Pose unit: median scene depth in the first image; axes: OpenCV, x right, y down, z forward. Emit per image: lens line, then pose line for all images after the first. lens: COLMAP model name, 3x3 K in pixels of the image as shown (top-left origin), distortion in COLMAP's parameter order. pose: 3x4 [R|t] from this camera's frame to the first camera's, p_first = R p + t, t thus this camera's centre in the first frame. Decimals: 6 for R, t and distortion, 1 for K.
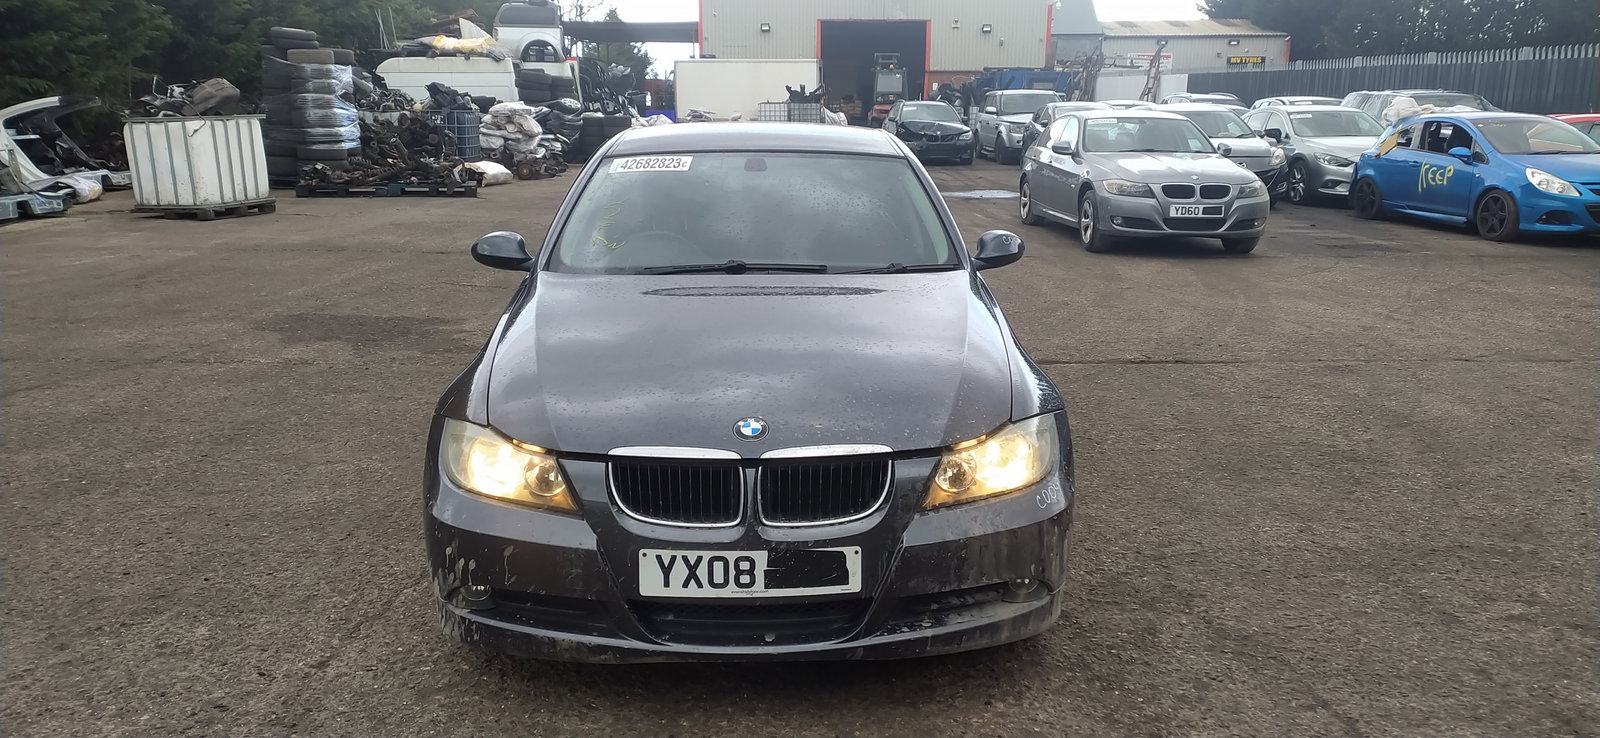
lens RADIAL K [[1201.0, 0, 807.6], [0, 1201.0, 366.1], [0, 0, 1]] dist [0.096899, -0.105811]
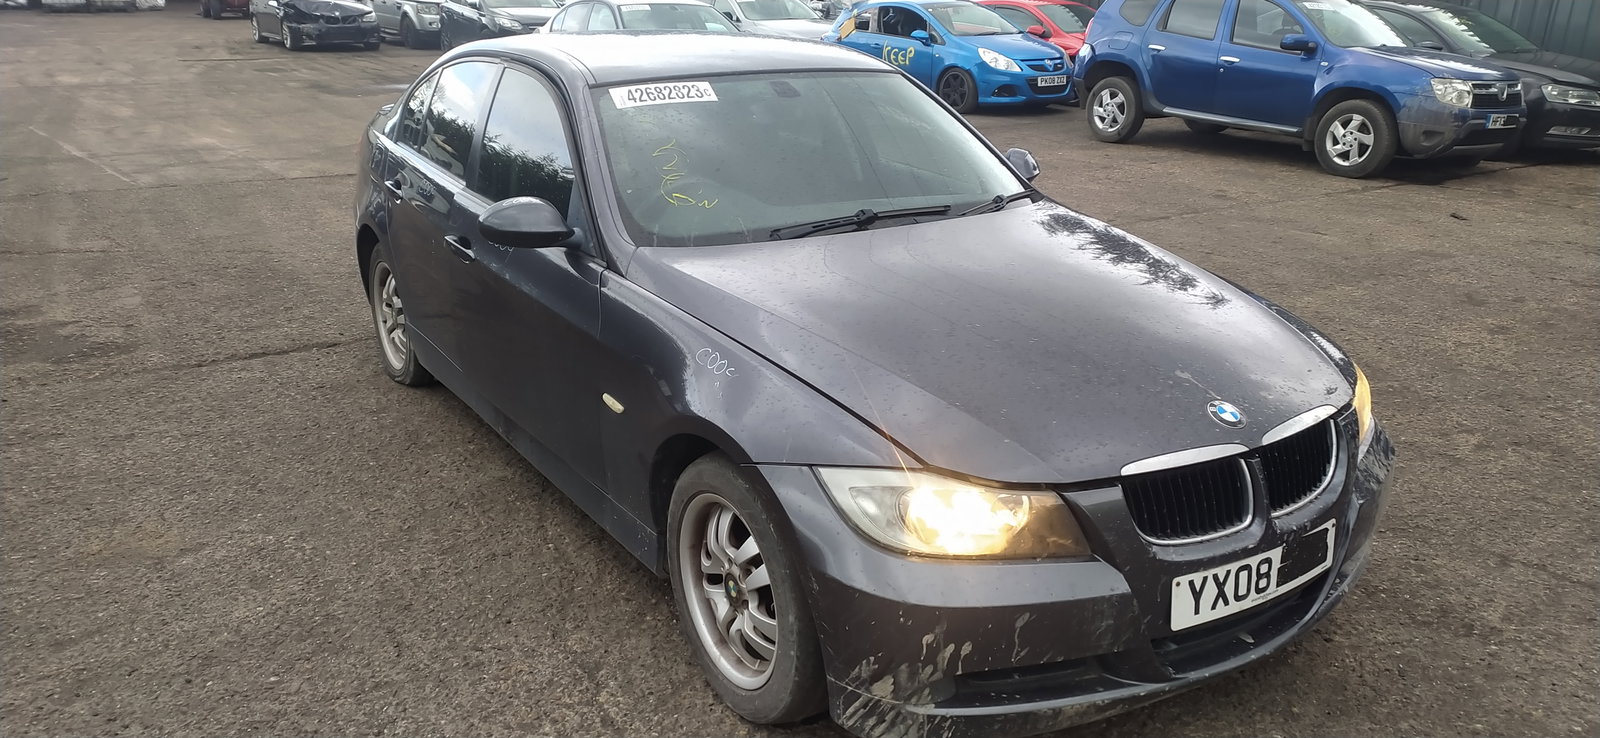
lens RADIAL K [[1201.0, 0, 807.6], [0, 1201.0, 366.1], [0, 0, 1]] dist [0.096899, -0.105811]
pose [[0.850801, -0.160528, 0.500369, -0.172652], [0.111566, 0.985670, 0.126522, -0.029528], [-0.513509, -0.051821, 0.856518, 0.095546]]
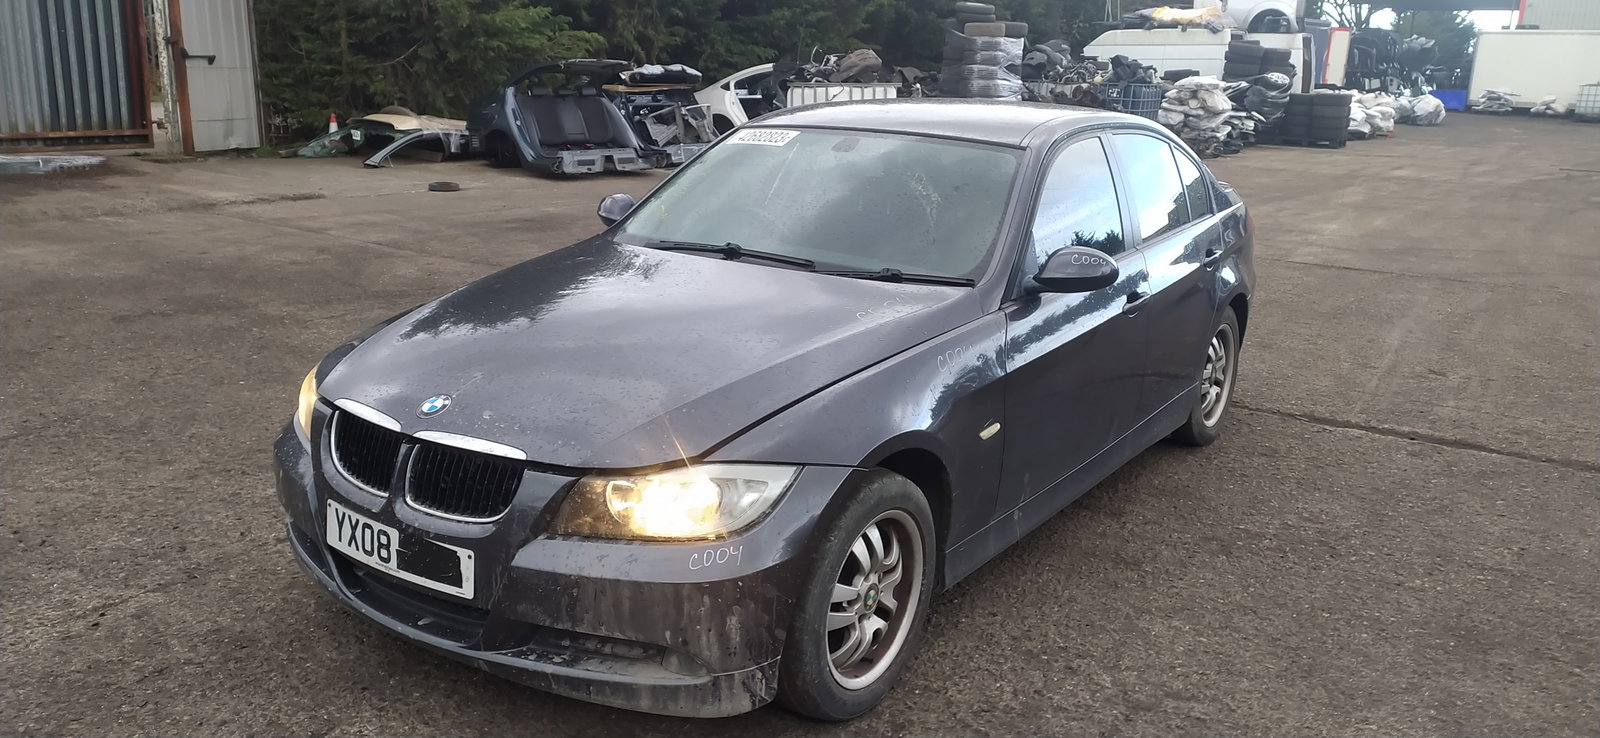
lens RADIAL K [[1201.0, 0, 807.6], [0, 1201.0, 366.1], [0, 0, 1]] dist [0.096899, -0.105811]
pose [[0.791108, 0.172289, -0.586911, 0.177983], [-0.160075, 0.984387, 0.073201, -0.023245], [0.590359, 0.036040, 0.806336, 0.091229]]
